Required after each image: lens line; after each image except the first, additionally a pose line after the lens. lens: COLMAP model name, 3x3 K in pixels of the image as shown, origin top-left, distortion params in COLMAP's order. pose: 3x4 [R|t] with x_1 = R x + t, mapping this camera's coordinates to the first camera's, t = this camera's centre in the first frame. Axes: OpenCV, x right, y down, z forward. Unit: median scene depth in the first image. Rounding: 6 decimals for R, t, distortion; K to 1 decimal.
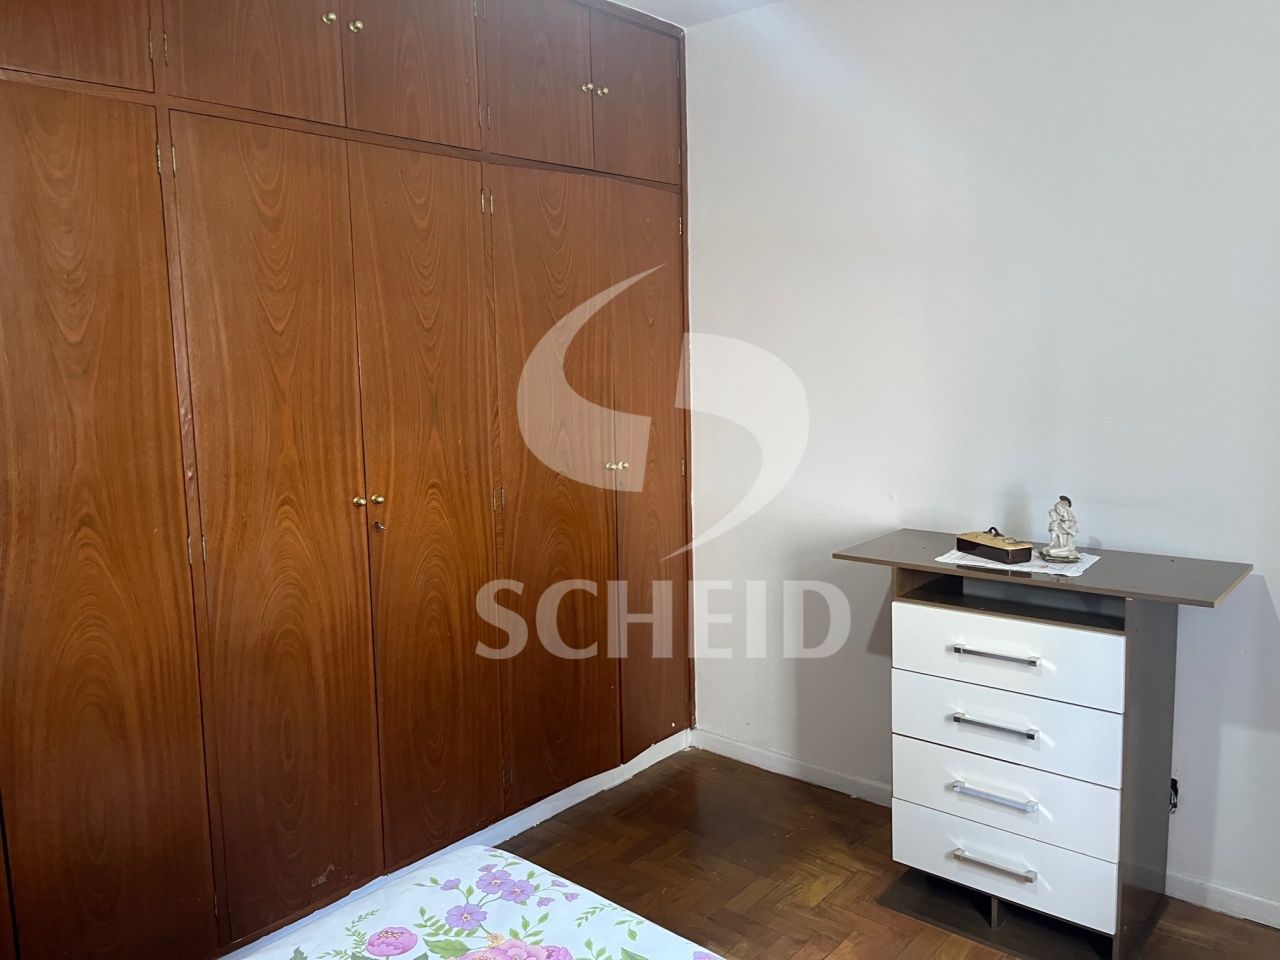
lens RADIAL K [[964.7, 0, 640.0], [0, 964.7, 480.0], [0, 0, 1]] dist [0.064542, -0.092530]
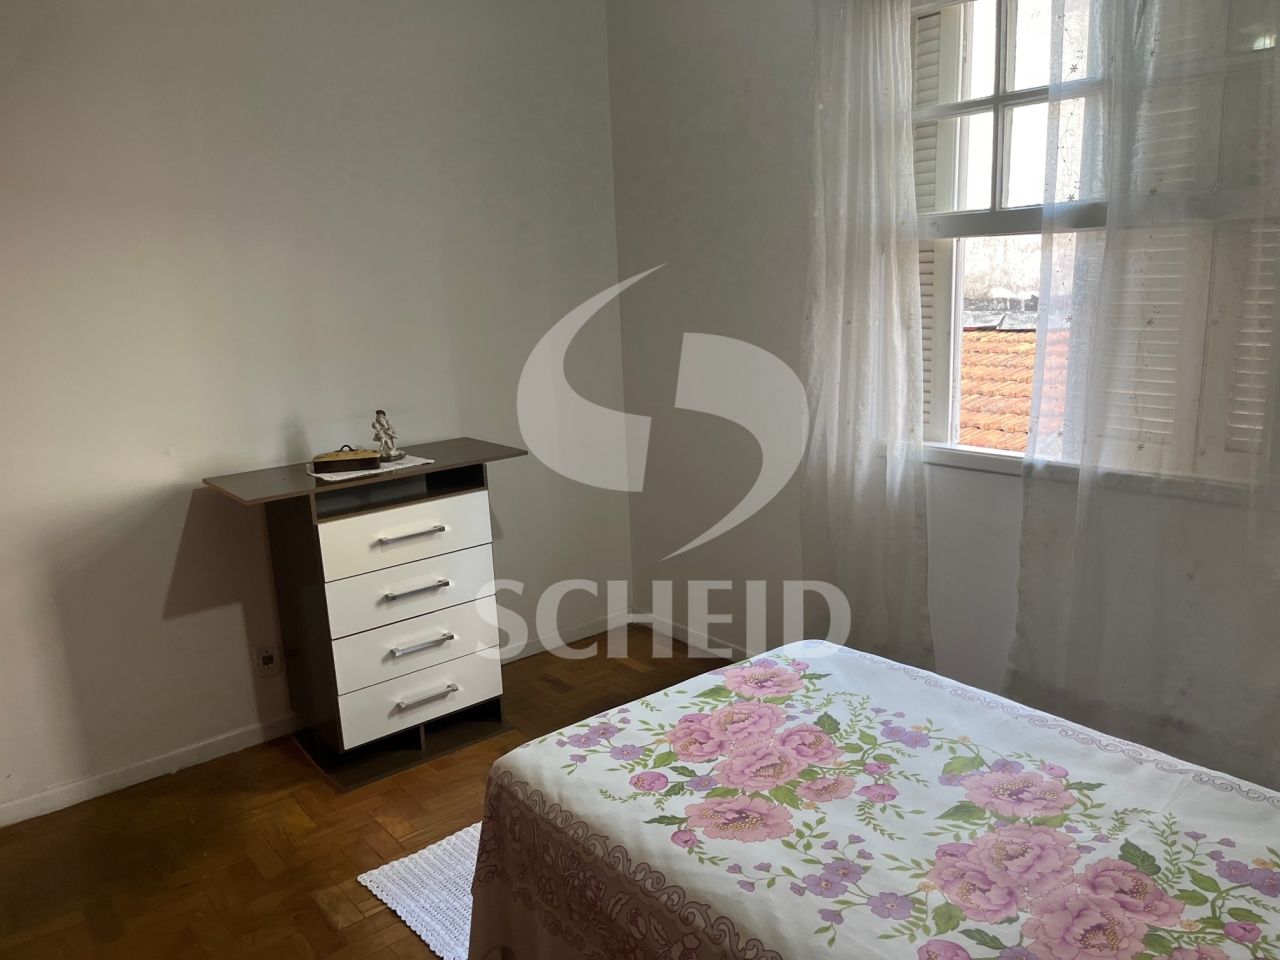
lens RADIAL K [[964.7, 0, 640.0], [0, 964.7, 480.0], [0, 0, 1]] dist [0.064542, -0.092530]
pose [[0.187719, -0.192899, 0.963095, -0.818017], [0.172364, 0.971780, 0.161042, -0.044907], [-0.966981, 0.135772, 0.215670, 0.440283]]
